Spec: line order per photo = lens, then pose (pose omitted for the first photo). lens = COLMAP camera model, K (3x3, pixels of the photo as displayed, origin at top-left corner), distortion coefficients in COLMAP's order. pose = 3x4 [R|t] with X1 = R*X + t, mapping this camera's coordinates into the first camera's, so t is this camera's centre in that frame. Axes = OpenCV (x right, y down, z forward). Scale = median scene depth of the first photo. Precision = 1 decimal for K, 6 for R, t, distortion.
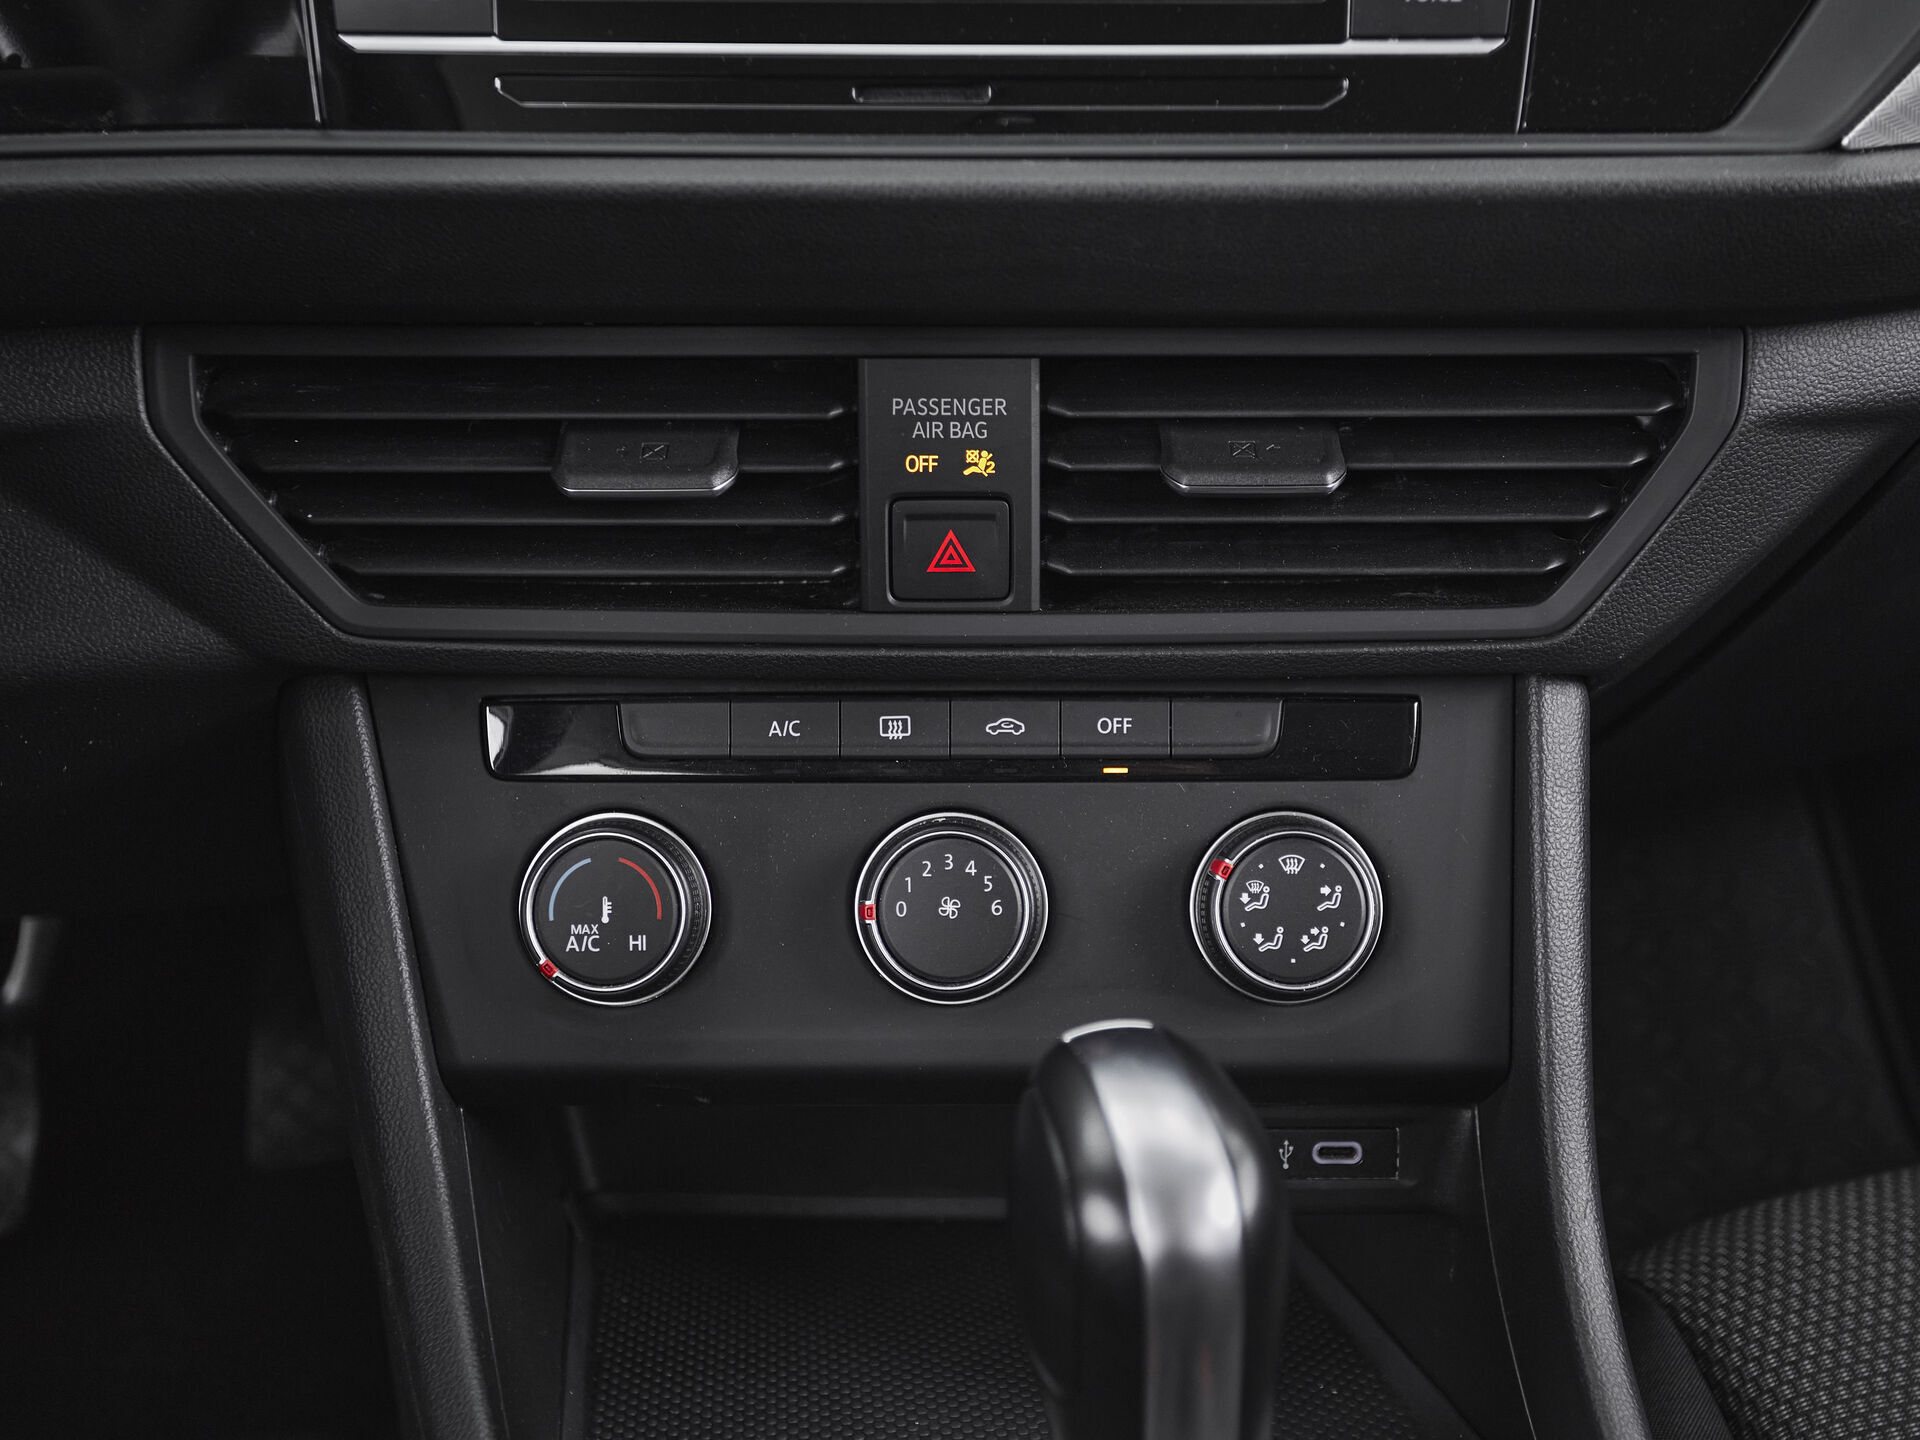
lens RADIAL K [[2385.6, 0, 983.6], [0, 2385.6, 728.0], [0, 0, 1]] dist [0.018582, 0.000000]
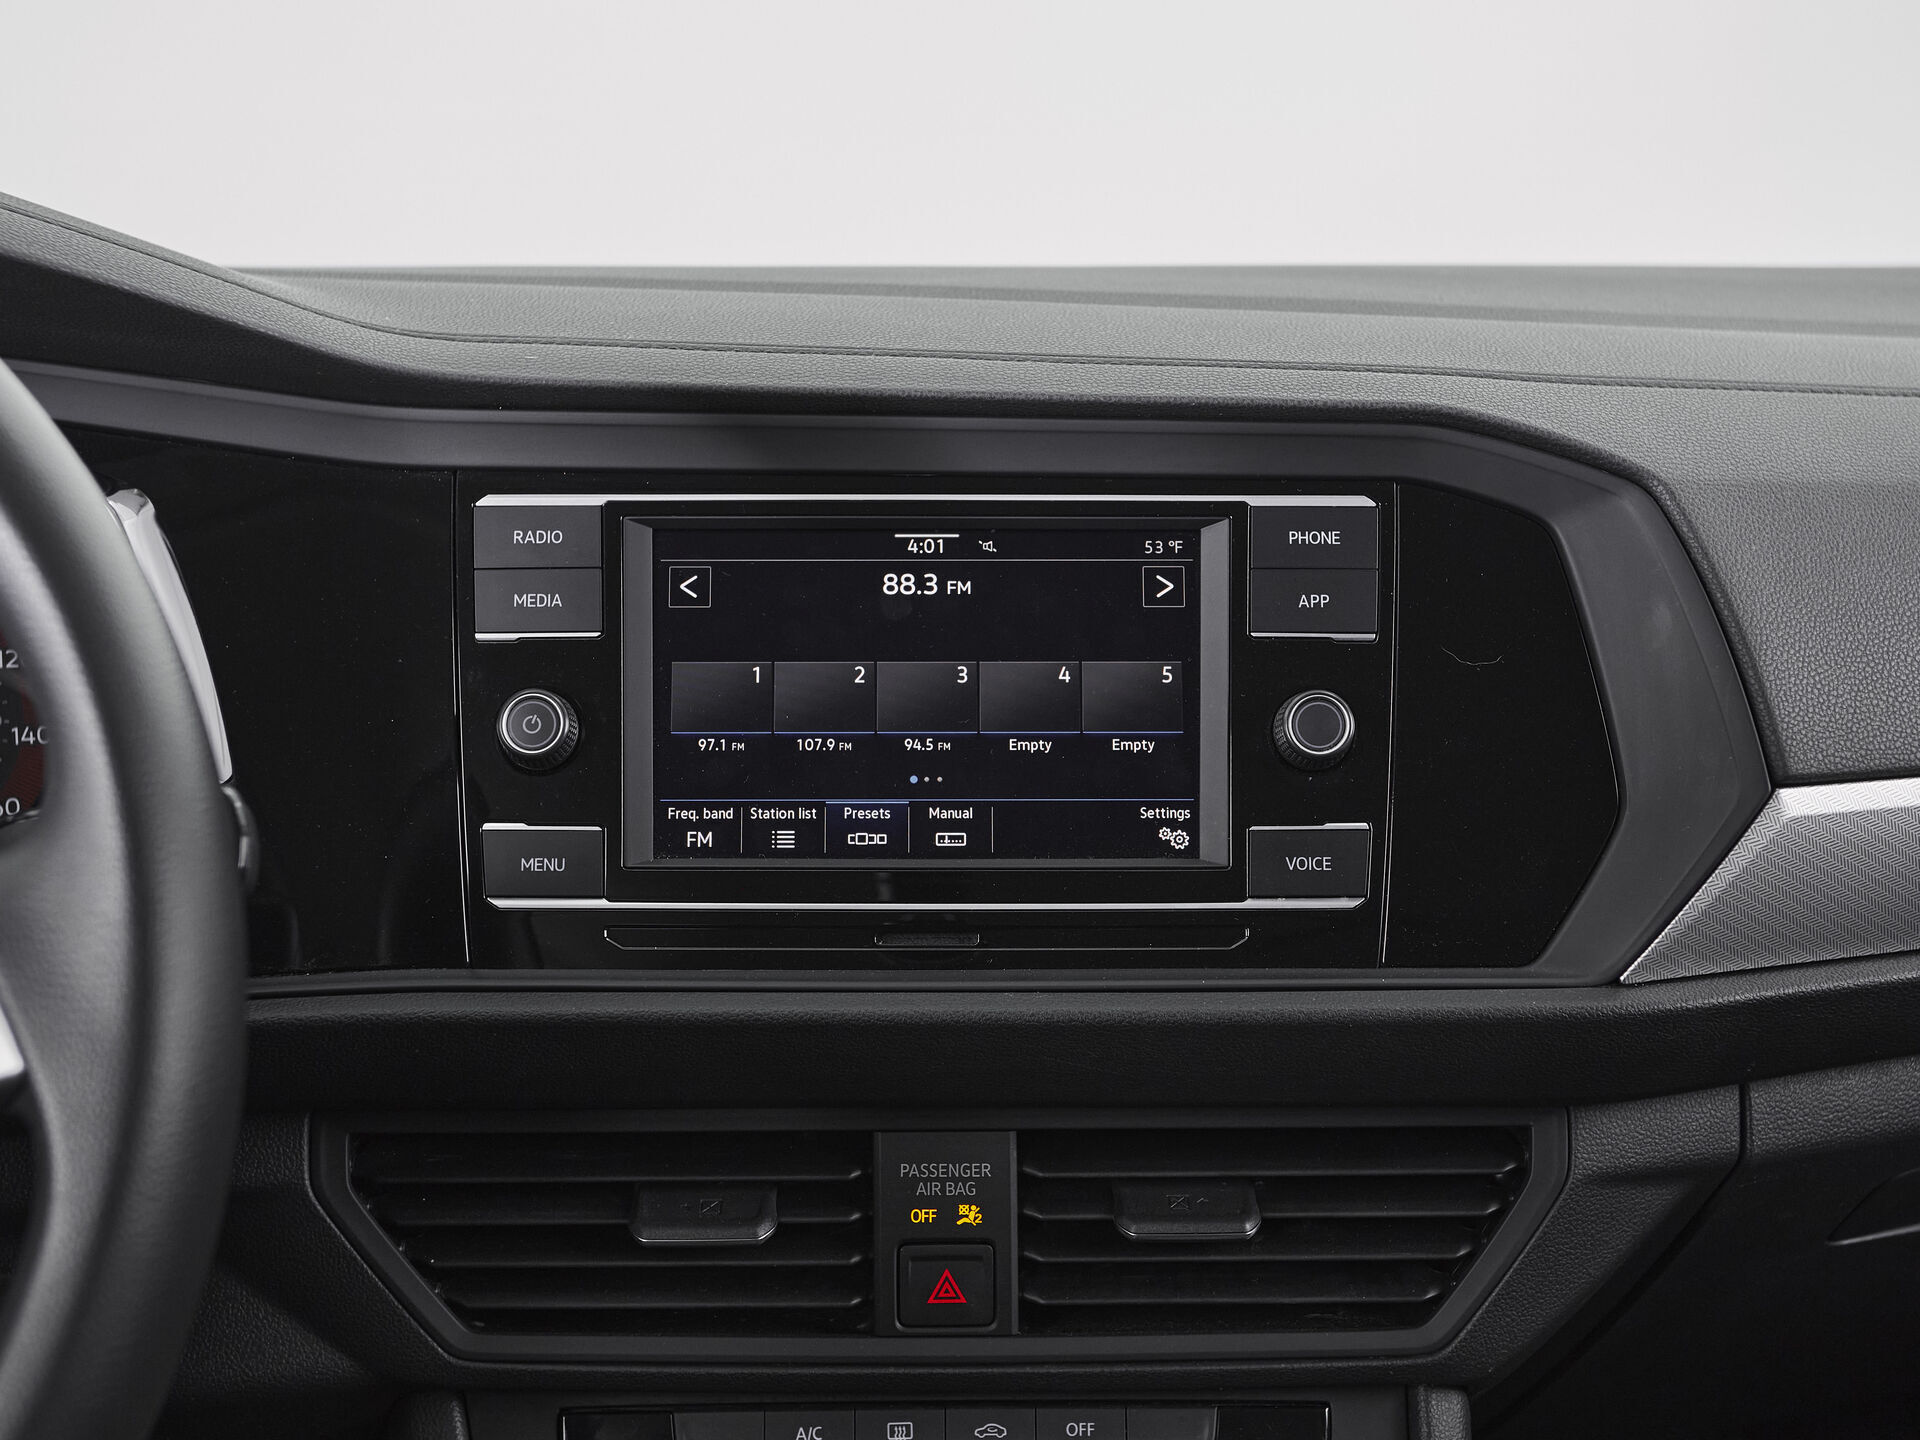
lens RADIAL K [[2499.4, 0, 953.2], [0, 2499.4, 720.3], [0, 0, 1]] dist [0.028998, 0.000000]
pose [[0.999902, -0.002648, 0.013741, -0.027420], [0.005961, 0.968992, -0.247019, -0.037339], [-0.012661, 0.247077, 0.968913, -0.337067]]
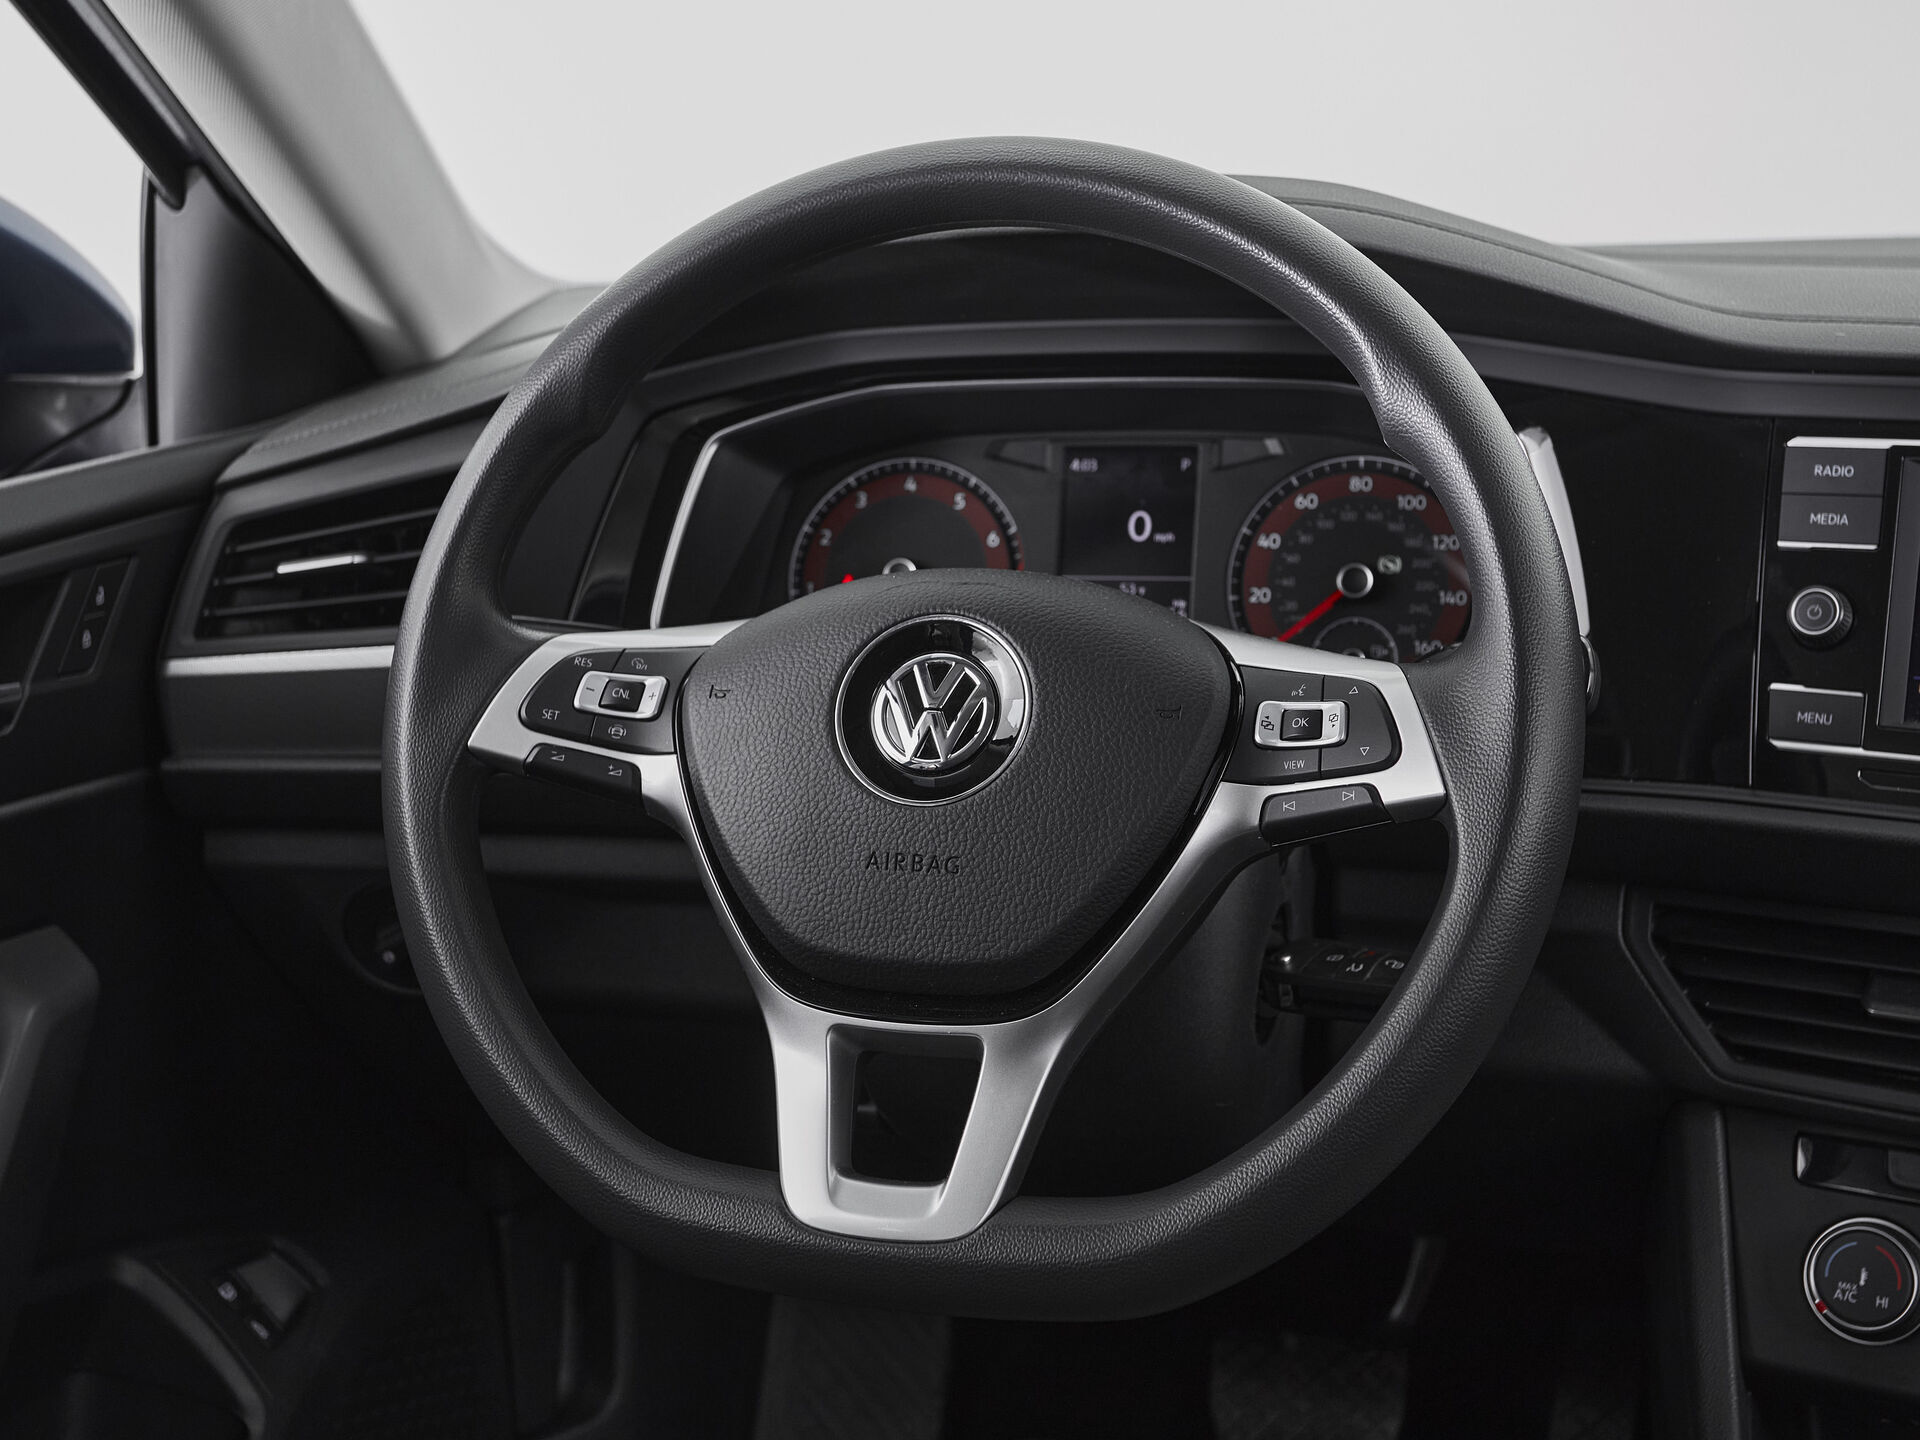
lens RADIAL K [[2499.4, 0, 948.0], [0, 2499.4, 689.4], [0, 0, 1]] dist [0.028998, 0.000000]
pose [[0.862855, 0.080968, -0.498924, 0.119240], [-0.188749, 0.967295, -0.169451, 0.096782], [0.468886, 0.240383, 0.849919, -0.802131]]
